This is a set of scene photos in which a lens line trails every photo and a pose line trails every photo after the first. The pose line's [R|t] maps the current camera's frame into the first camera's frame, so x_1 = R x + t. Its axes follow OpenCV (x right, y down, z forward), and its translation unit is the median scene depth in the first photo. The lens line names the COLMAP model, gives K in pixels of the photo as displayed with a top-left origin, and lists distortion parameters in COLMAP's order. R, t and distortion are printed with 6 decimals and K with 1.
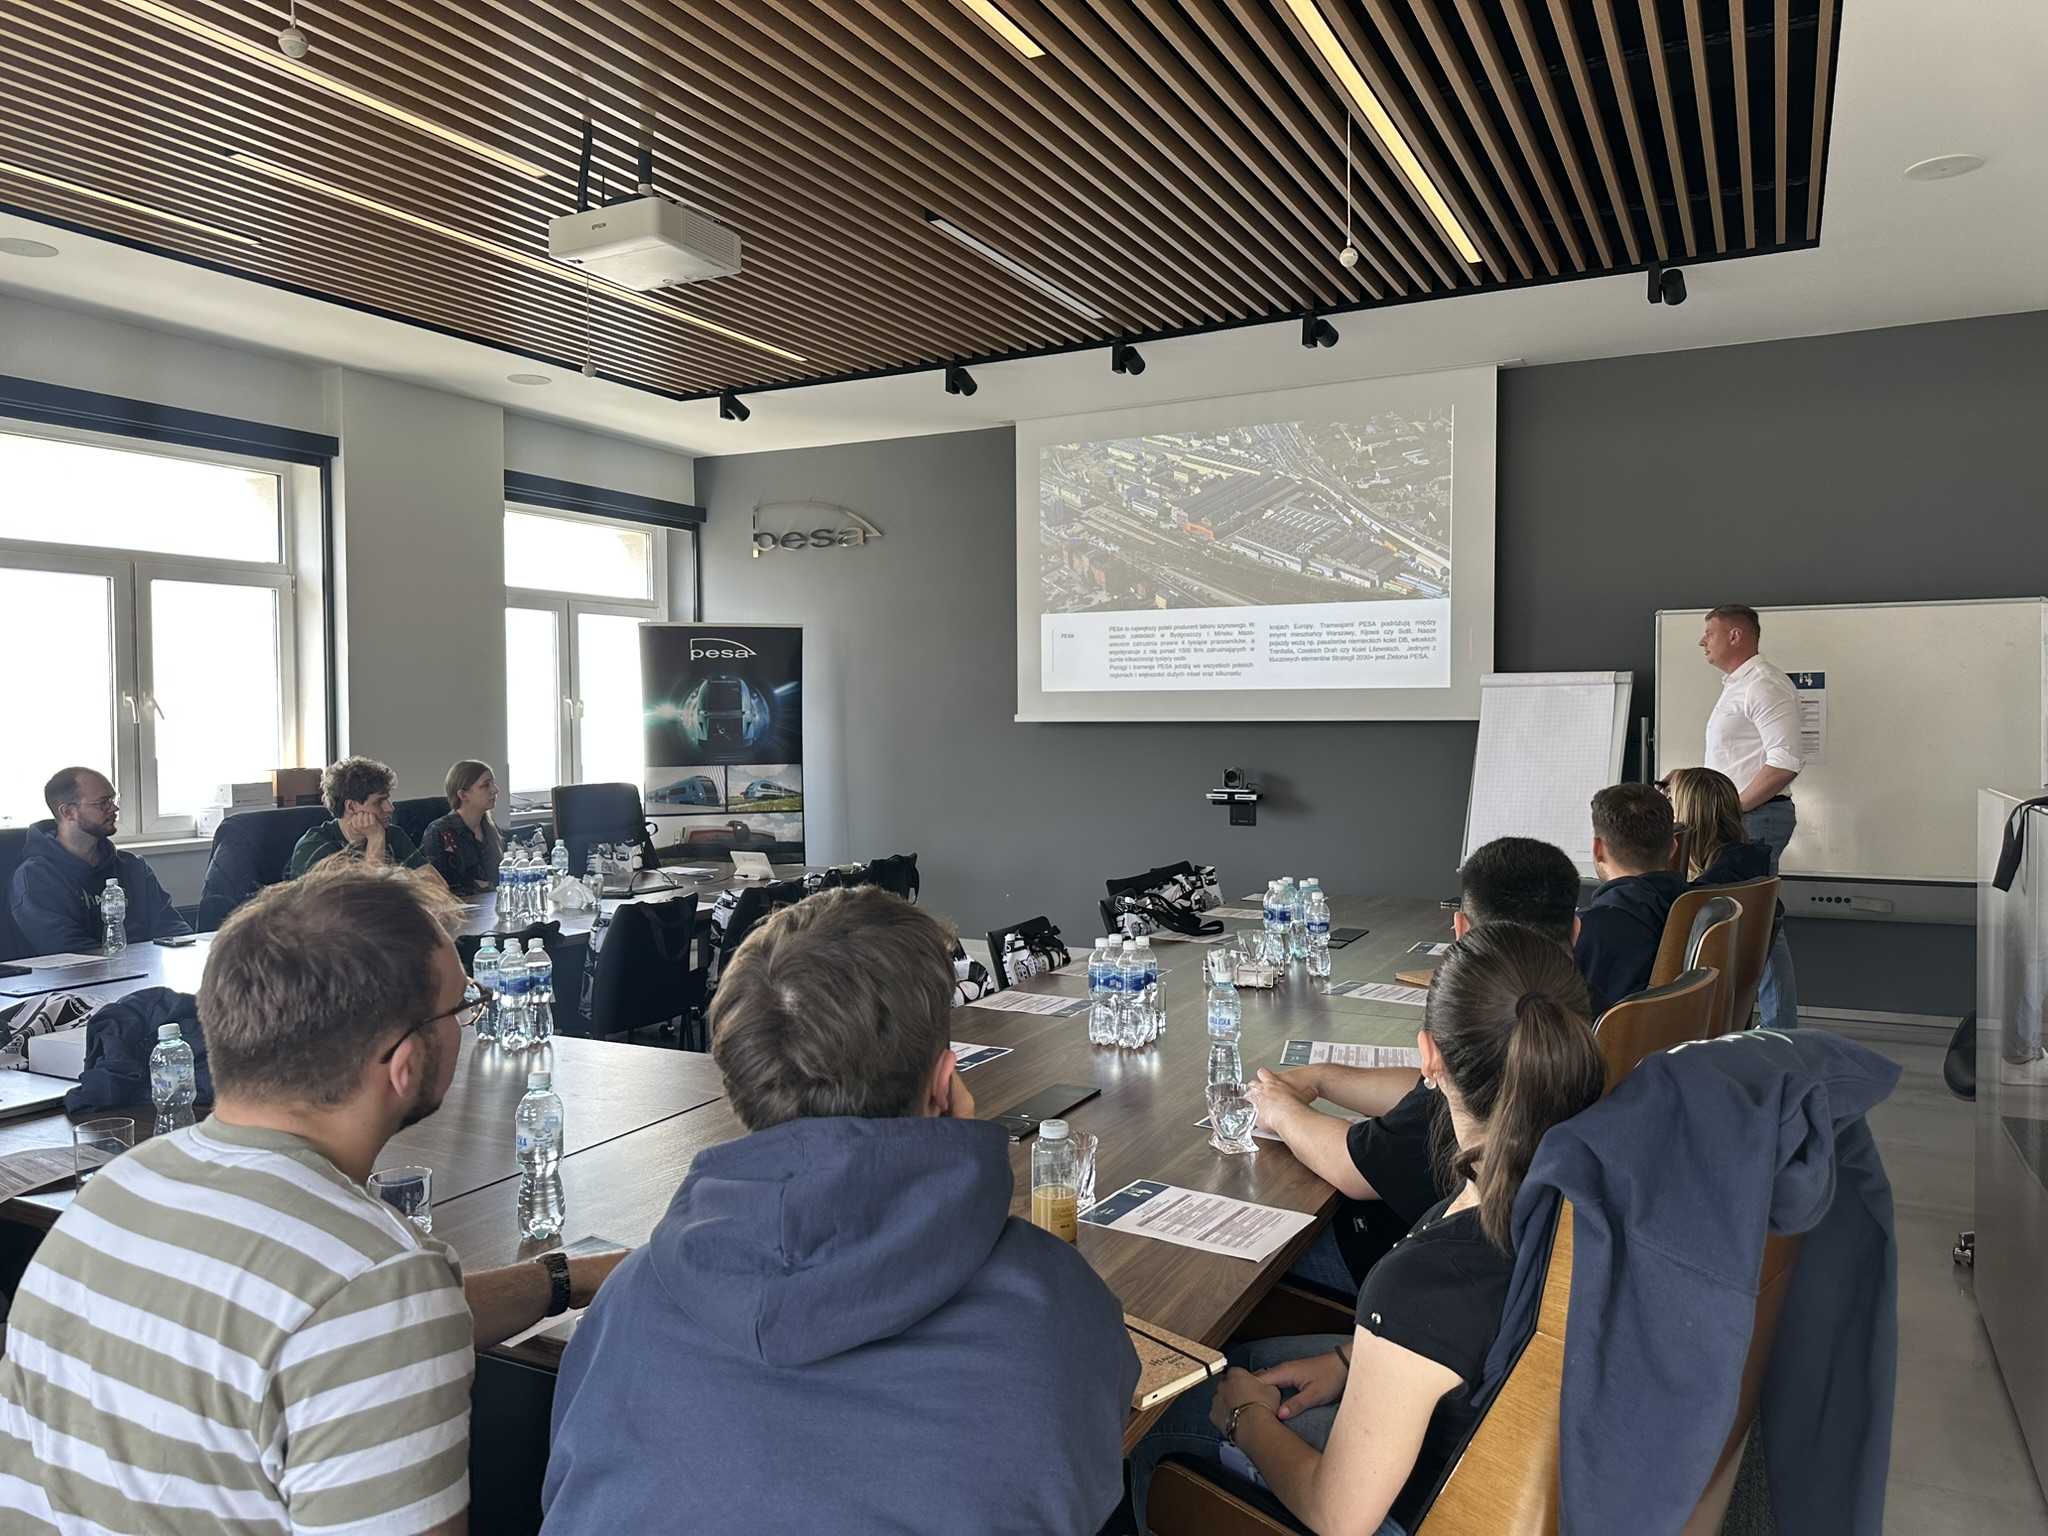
lens RADIAL K [[1423.5, 0, 1020.0], [0, 1423.5, 785.5], [0, 0, 1]] dist [0.103209, -0.146088]
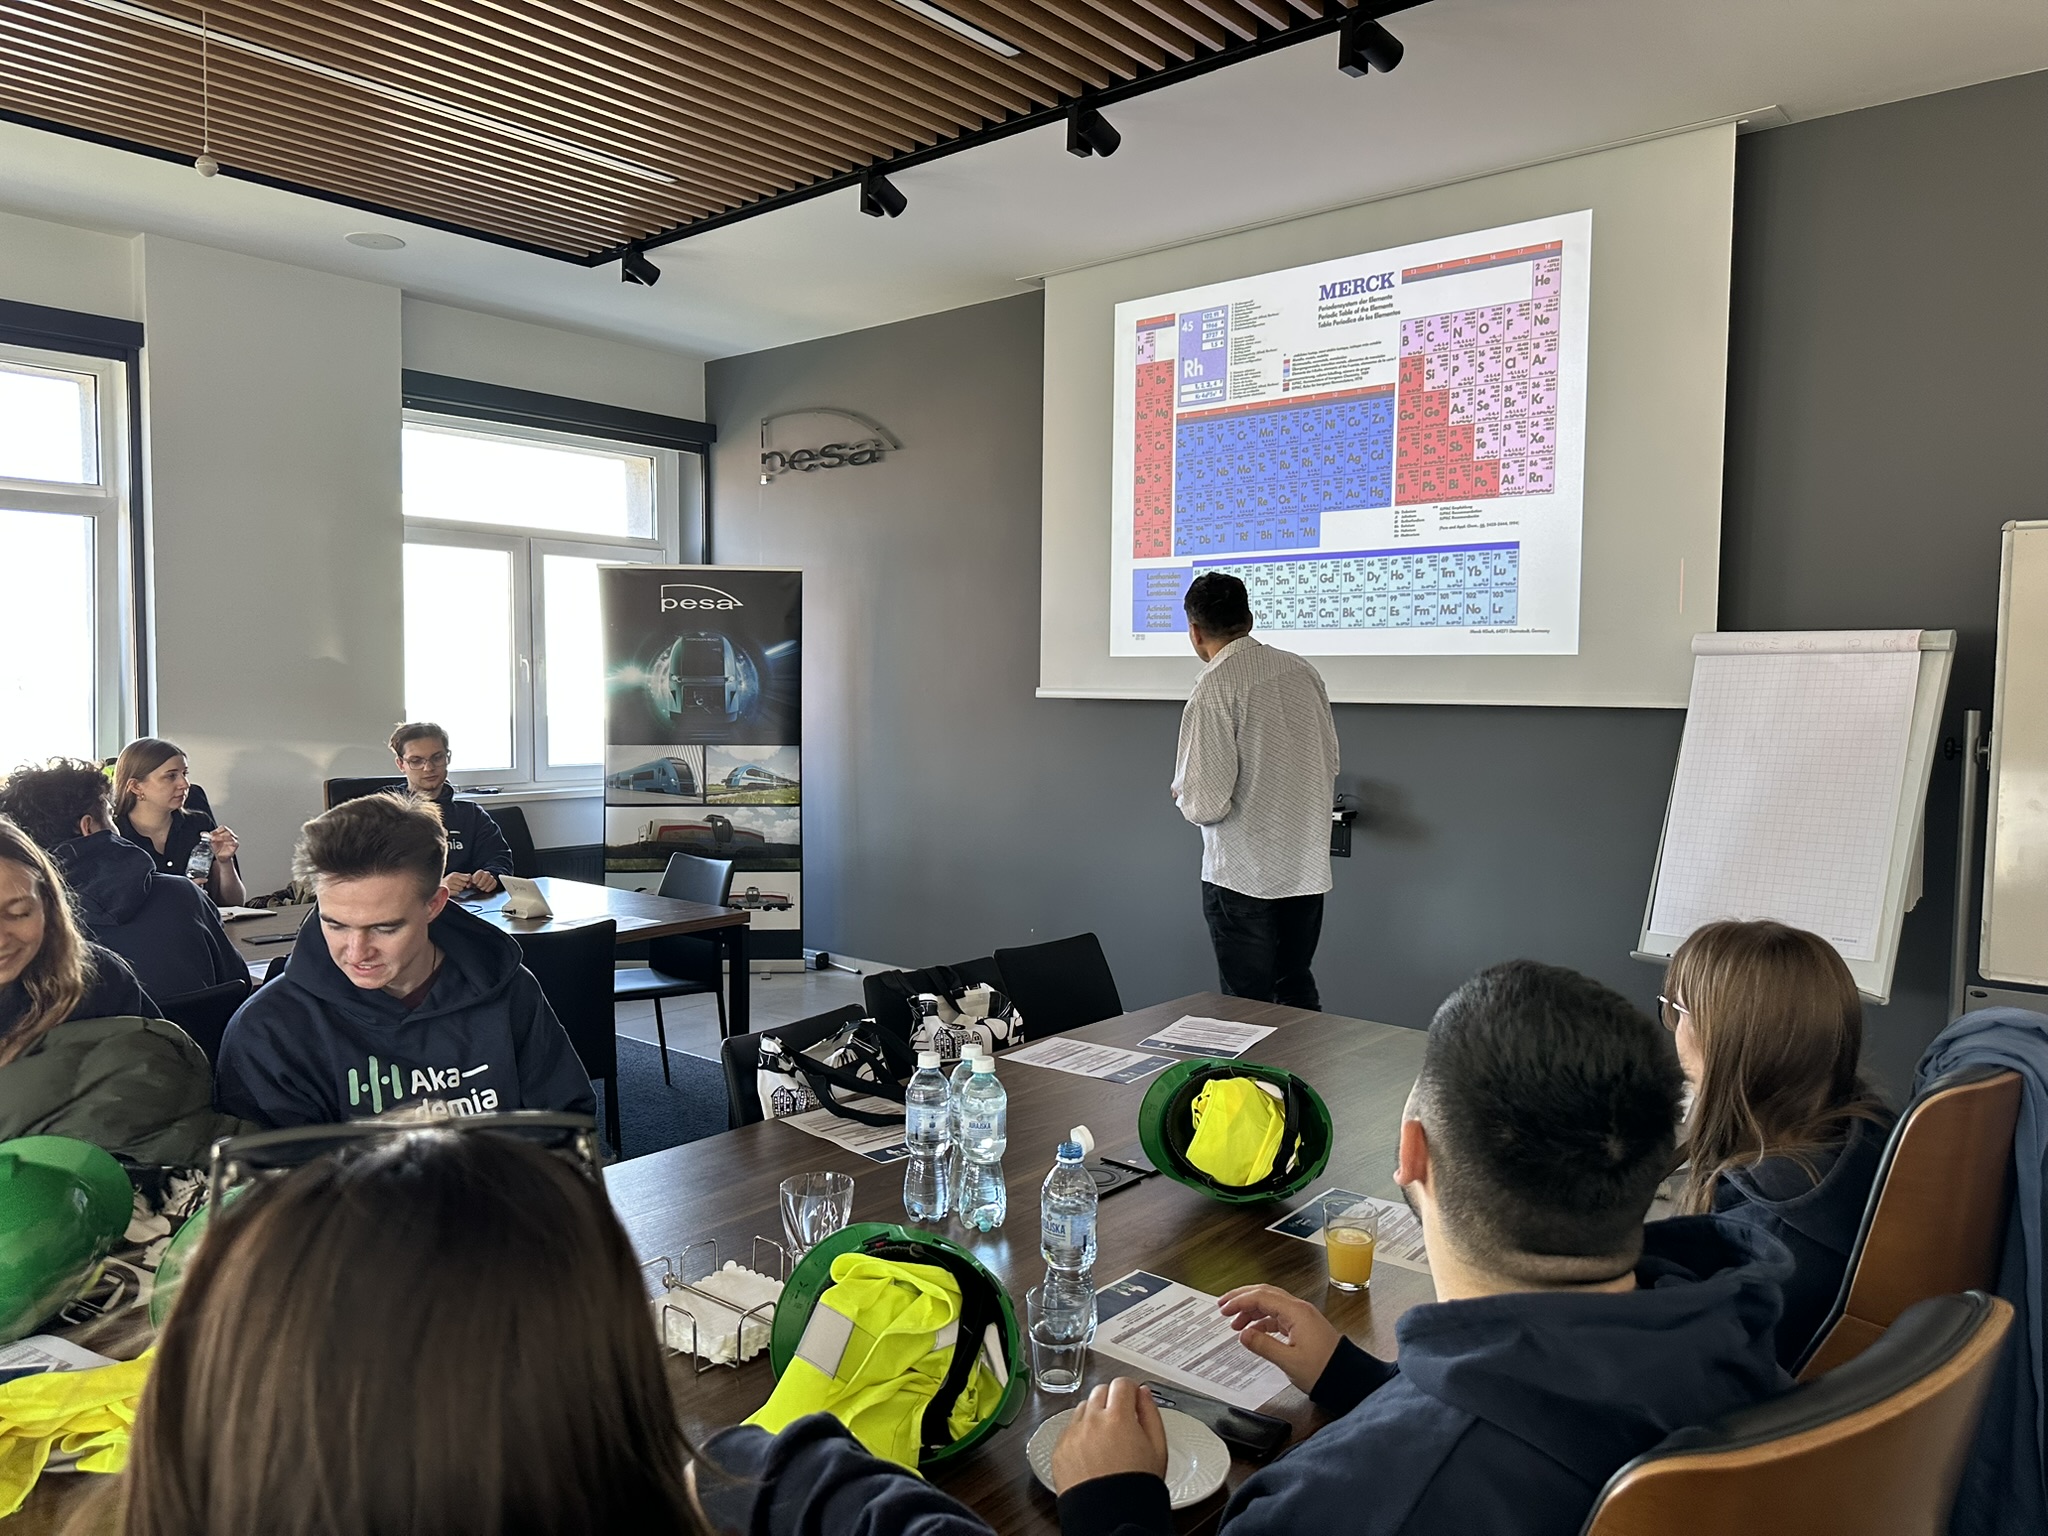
lens RADIAL K [[1423.5, 0, 1020.0], [0, 1423.5, 785.5], [0, 0, 1]] dist [0.103209, -0.146088]
pose [[0.972399, 0.032824, -0.231003, 0.151044], [-0.027961, 0.999314, 0.024294, -0.016129], [0.231642, -0.017164, 0.972650, 0.270753]]
